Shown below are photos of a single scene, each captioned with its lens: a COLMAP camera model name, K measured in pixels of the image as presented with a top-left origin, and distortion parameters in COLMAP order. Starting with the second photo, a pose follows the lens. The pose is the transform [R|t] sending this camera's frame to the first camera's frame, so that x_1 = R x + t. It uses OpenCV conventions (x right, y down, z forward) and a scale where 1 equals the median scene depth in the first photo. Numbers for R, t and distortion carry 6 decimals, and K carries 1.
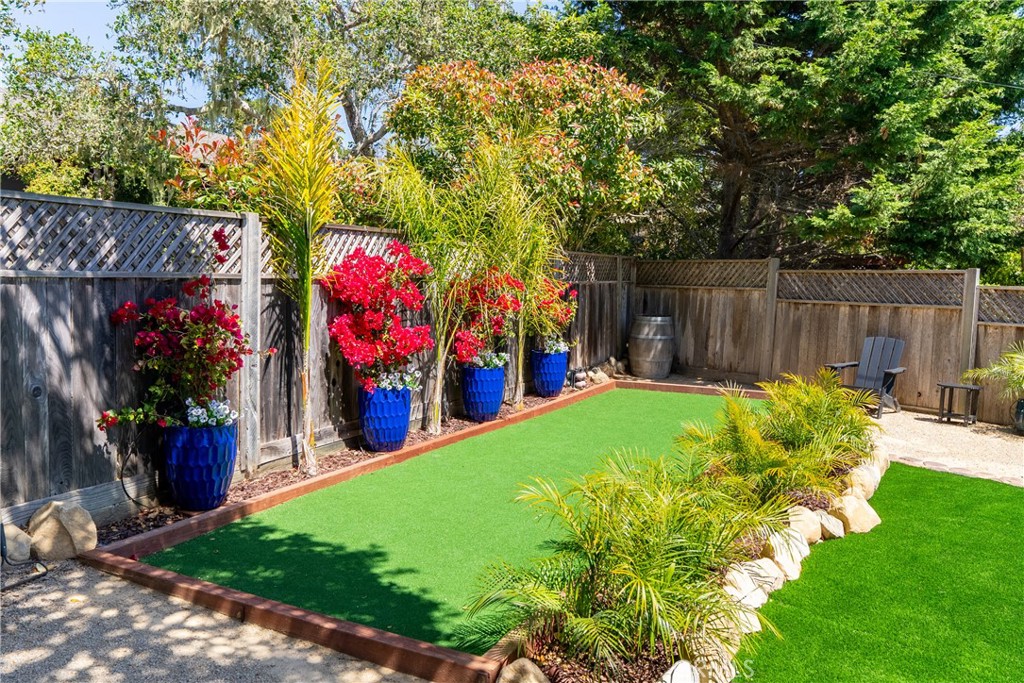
lens RADIAL K [[796.7, 0, 512.0], [0, 796.7, 341.5], [0, 0, 1]] dist [-0.003645, -0.000844]
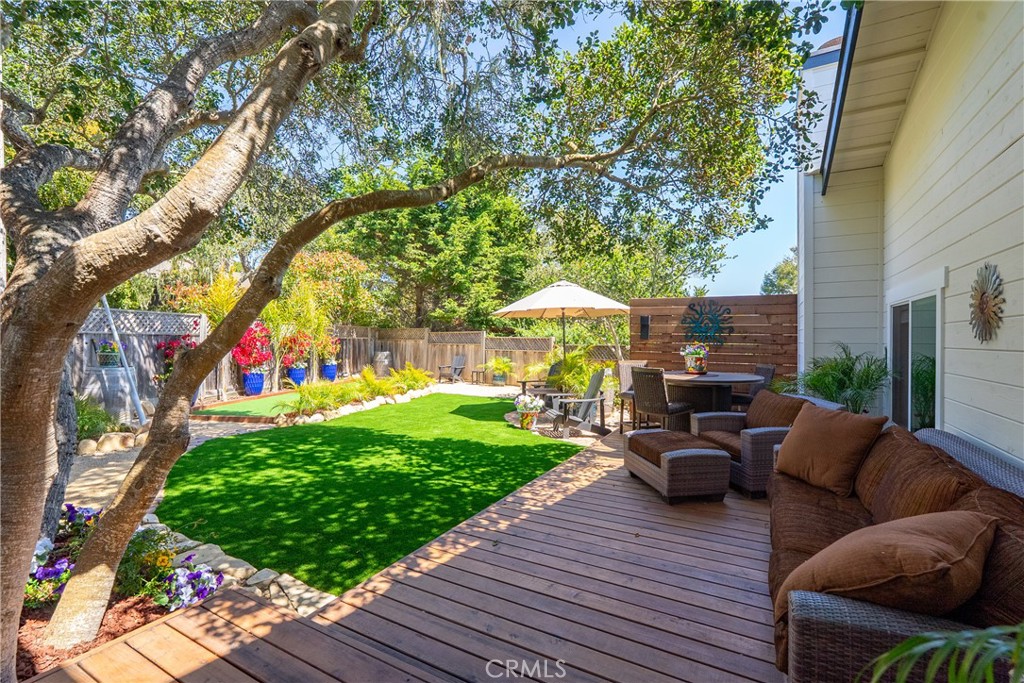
lens RADIAL K [[457.2, 0, 512.0], [0, 457.2, 341.5], [0, 0, 1]] dist [0.000162, 0.000072]
pose [[0.946895, -0.014475, 0.321217, 0.133315], [0.039115, 0.996752, -0.070390, 0.066501], [-0.319155, 0.079216, 0.944386, -0.589276]]
